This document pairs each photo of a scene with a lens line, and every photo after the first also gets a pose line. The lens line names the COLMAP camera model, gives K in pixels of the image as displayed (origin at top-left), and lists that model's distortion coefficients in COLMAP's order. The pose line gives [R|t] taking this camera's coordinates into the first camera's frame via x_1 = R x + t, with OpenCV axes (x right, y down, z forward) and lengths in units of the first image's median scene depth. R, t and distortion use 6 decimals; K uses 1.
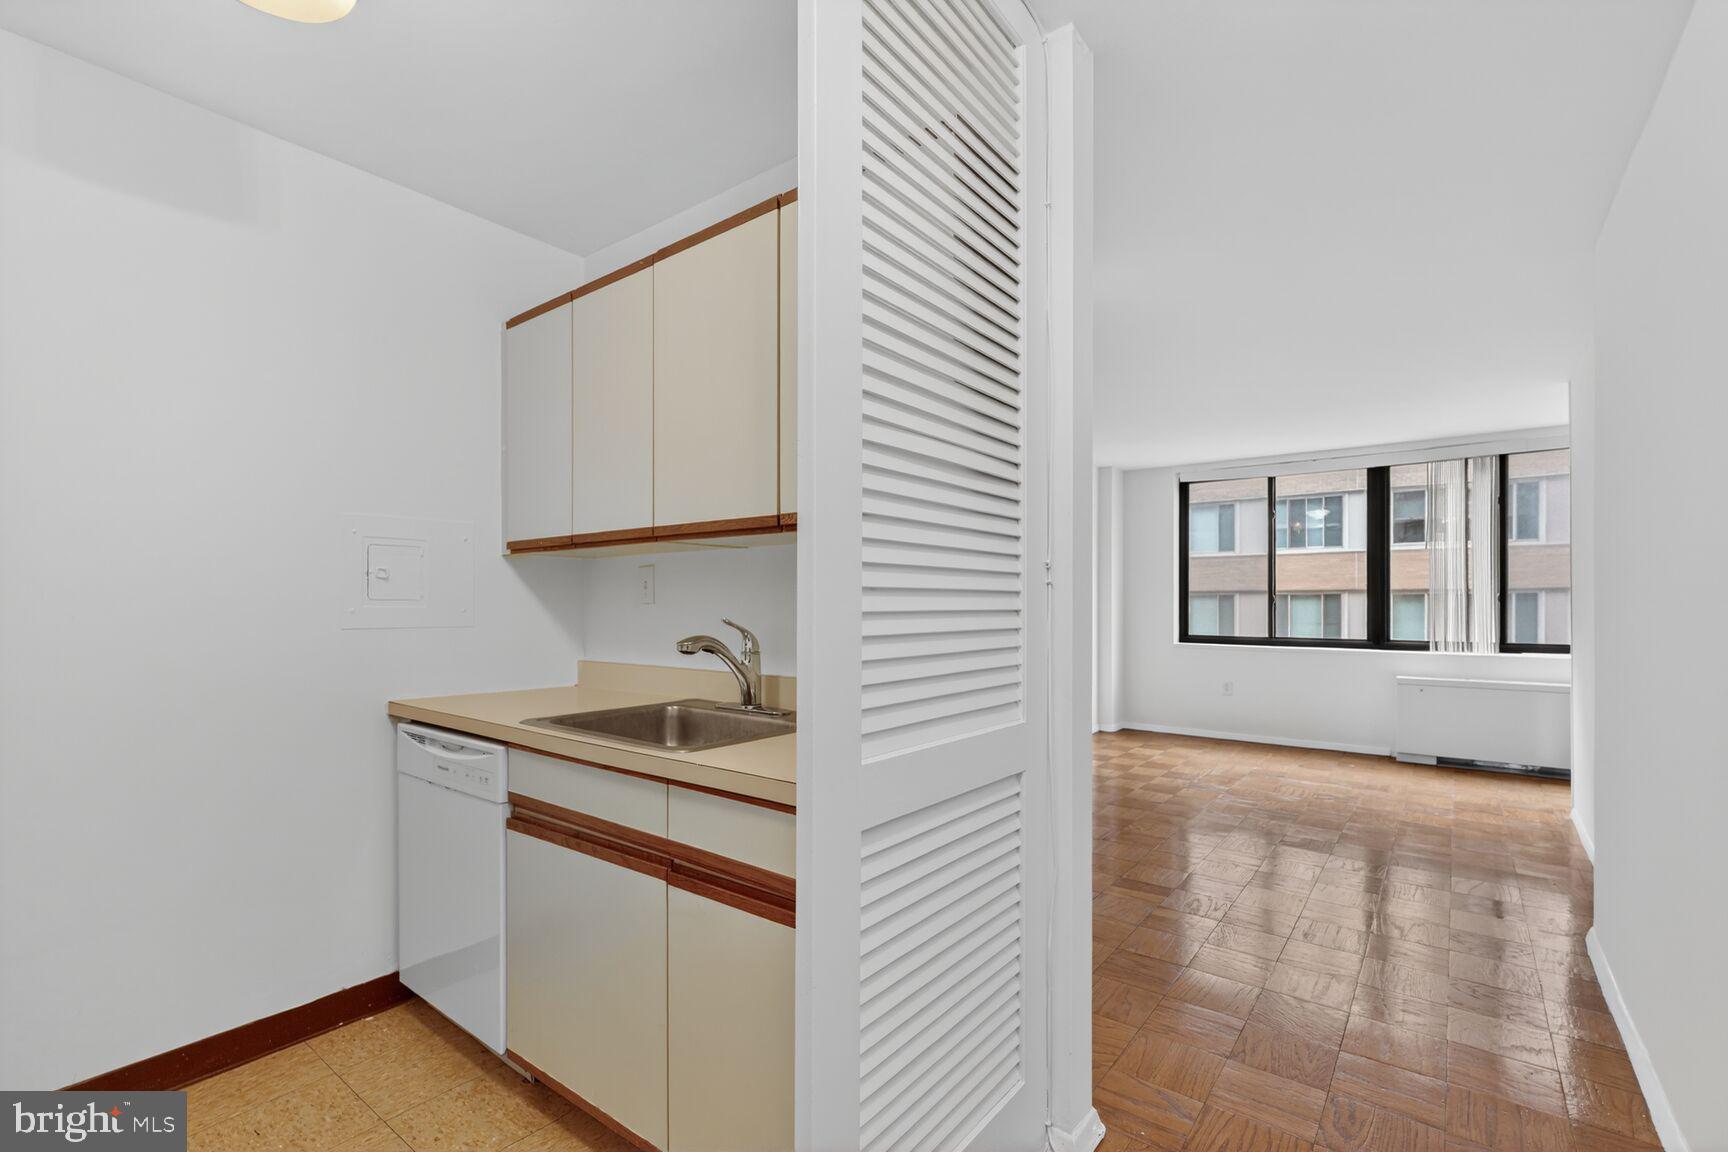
lens RADIAL K [[759.6, 0, 866.4], [0, 759.6, 605.7], [0, 0, 1]] dist [0.000066, -0.000011]
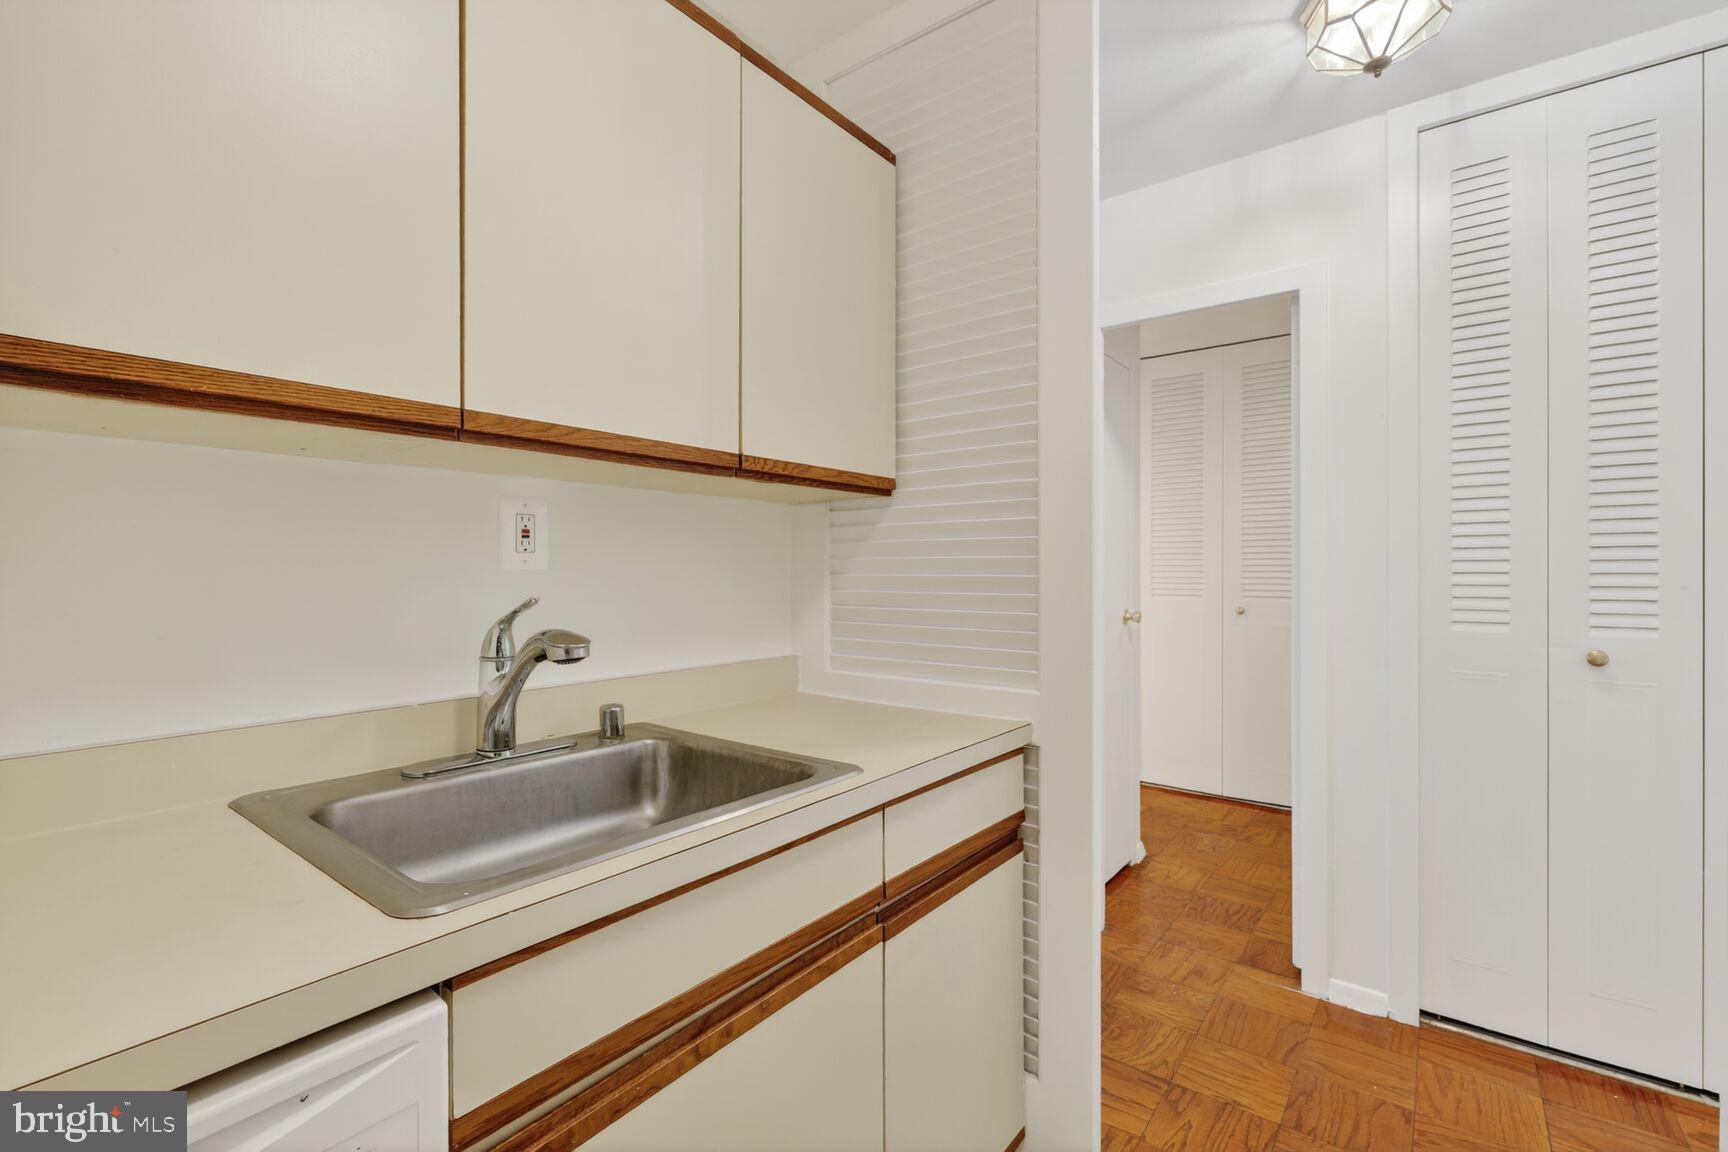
lens RADIAL K [[764.0, 0, 861.6], [0, 764.0, 571.2], [0, 0, 1]] dist [0.001363, -0.000201]
pose [[-0.002500, 0.000394, 0.999997, -0.730387], [0.003993, 0.999992, -0.000384, -0.001775], [-0.999989, 0.003992, -0.002501, 0.730886]]
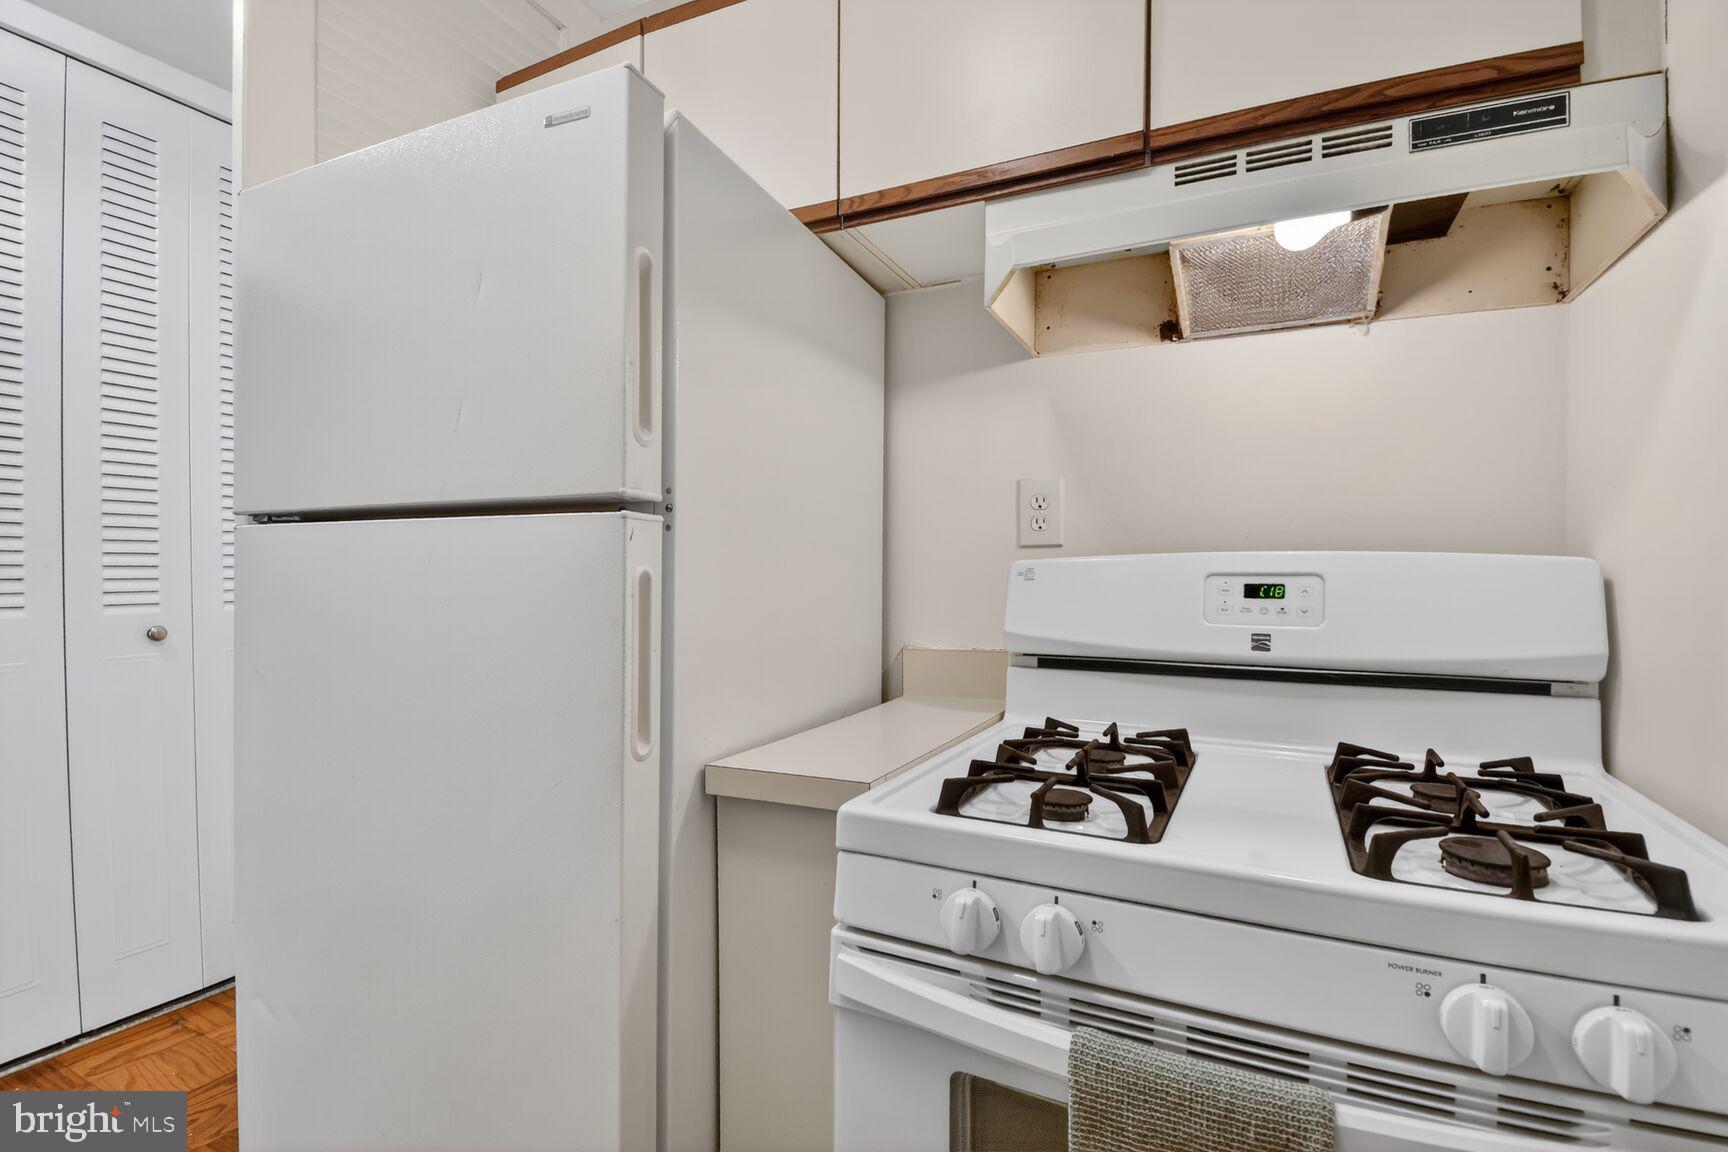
lens RADIAL K [[789.3, 0, 855.3], [0, 789.3, 611.3], [0, 0, 1]] dist [0.000250, -0.015045]
pose [[-0.979583, 0.031505, -0.198557, -0.603968], [0.013821, 0.995861, 0.089827, -0.001017], [0.200566, 0.085249, -0.975964, 0.882202]]
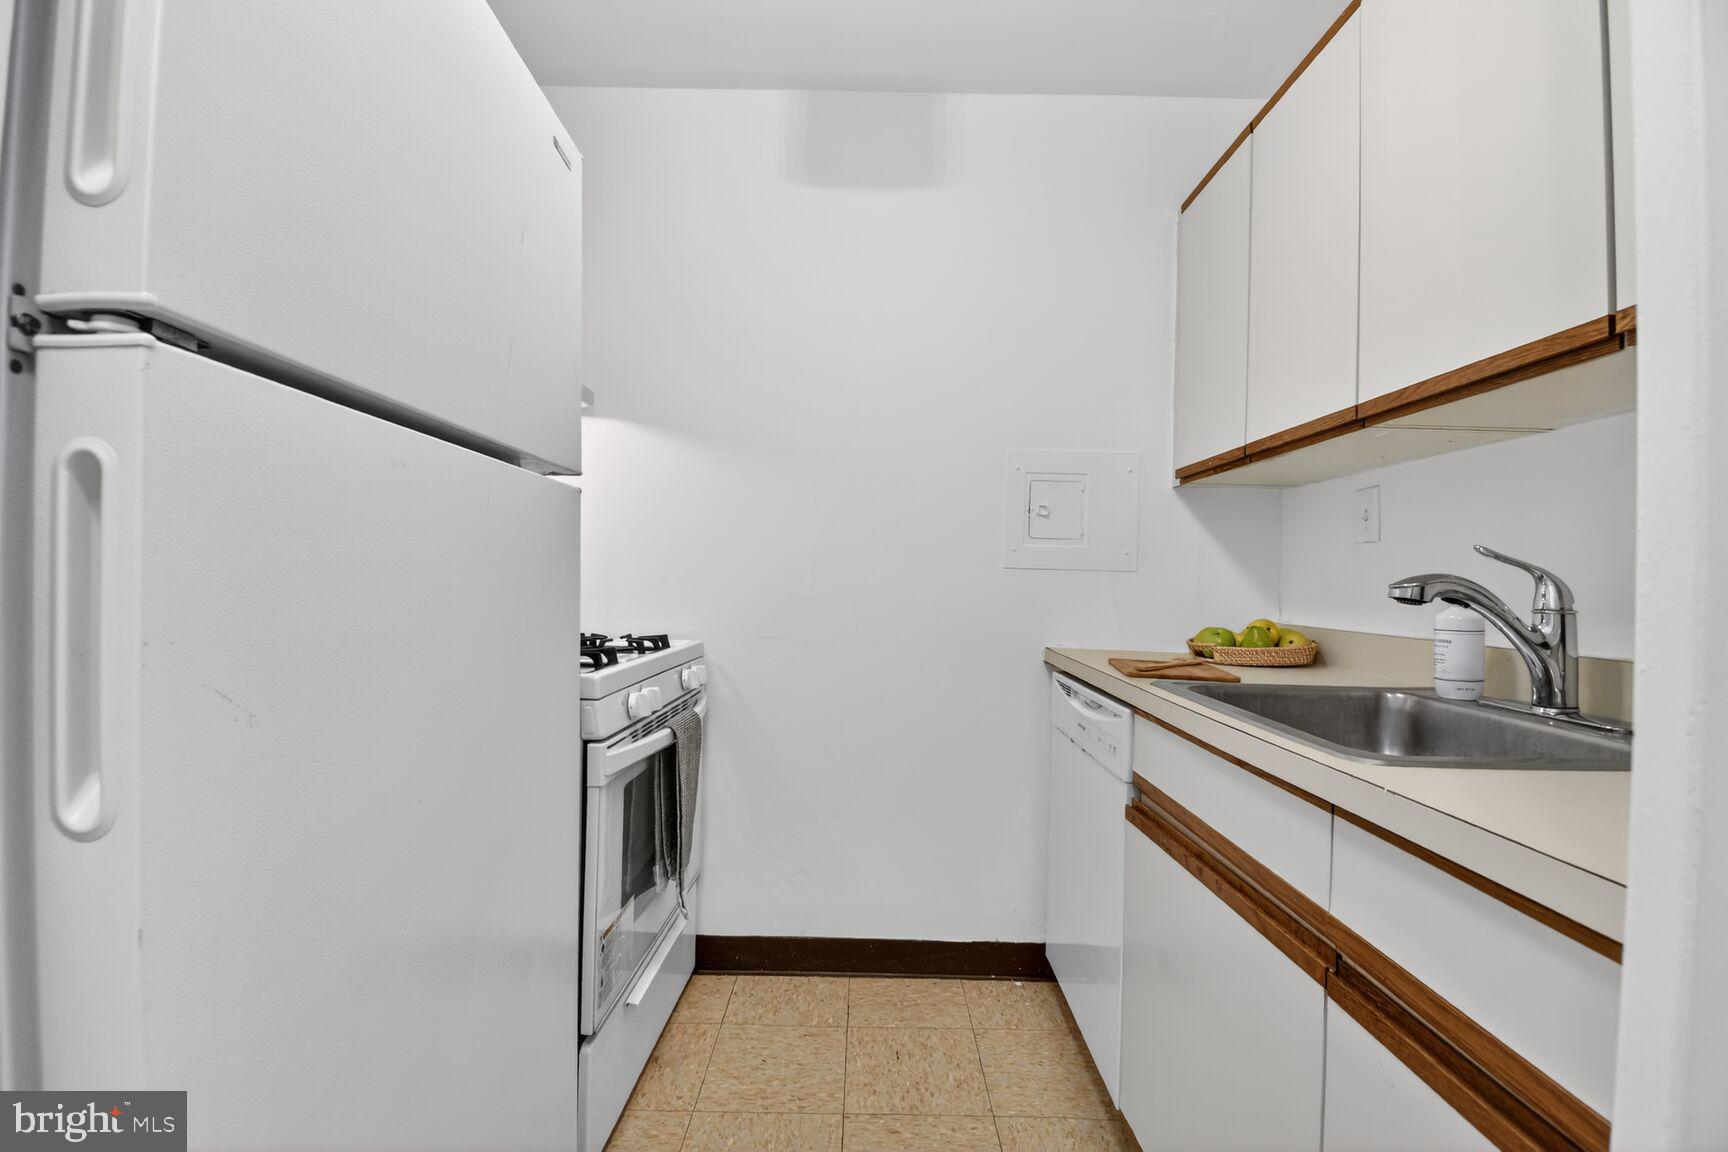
lens RADIAL K [[766.2, 0, 867.4], [0, 766.2, 569.1], [0, 0, 1]] dist [0.017202, -0.022934]
pose [[0.608335, 0.006303, -0.793655, -0.017360], [-0.027462, 0.999537, -0.013111, 0.052586], [0.793205, 0.029771, 0.608227, 0.275877]]
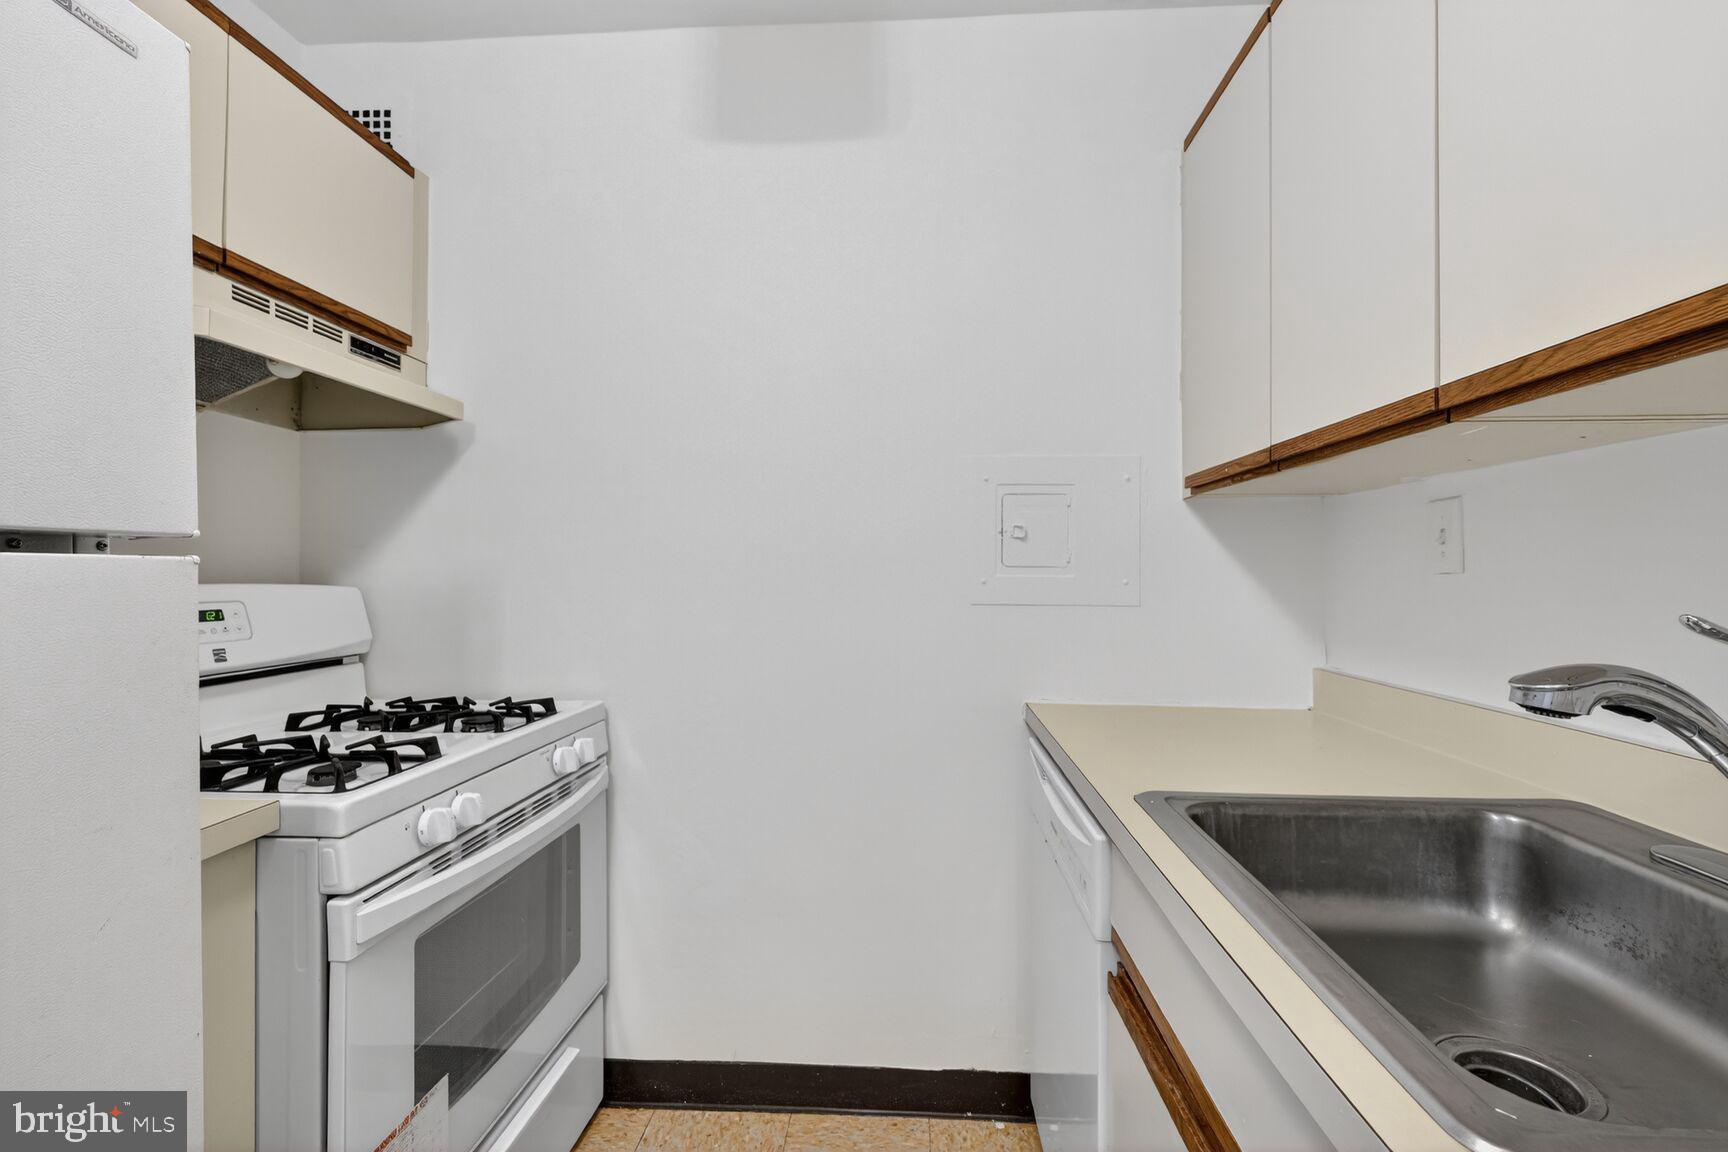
lens RADIAL K [[755.3, 0, 870.5], [0, 755.3, 564.6], [0, 0, 1]] dist [0.002267, -0.000005]
pose [[0.565669, -0.007504, -0.824598, -0.113073], [-0.004307, 0.999918, -0.012054, -0.000668], [0.824621, 0.010370, 0.565590, 0.497559]]
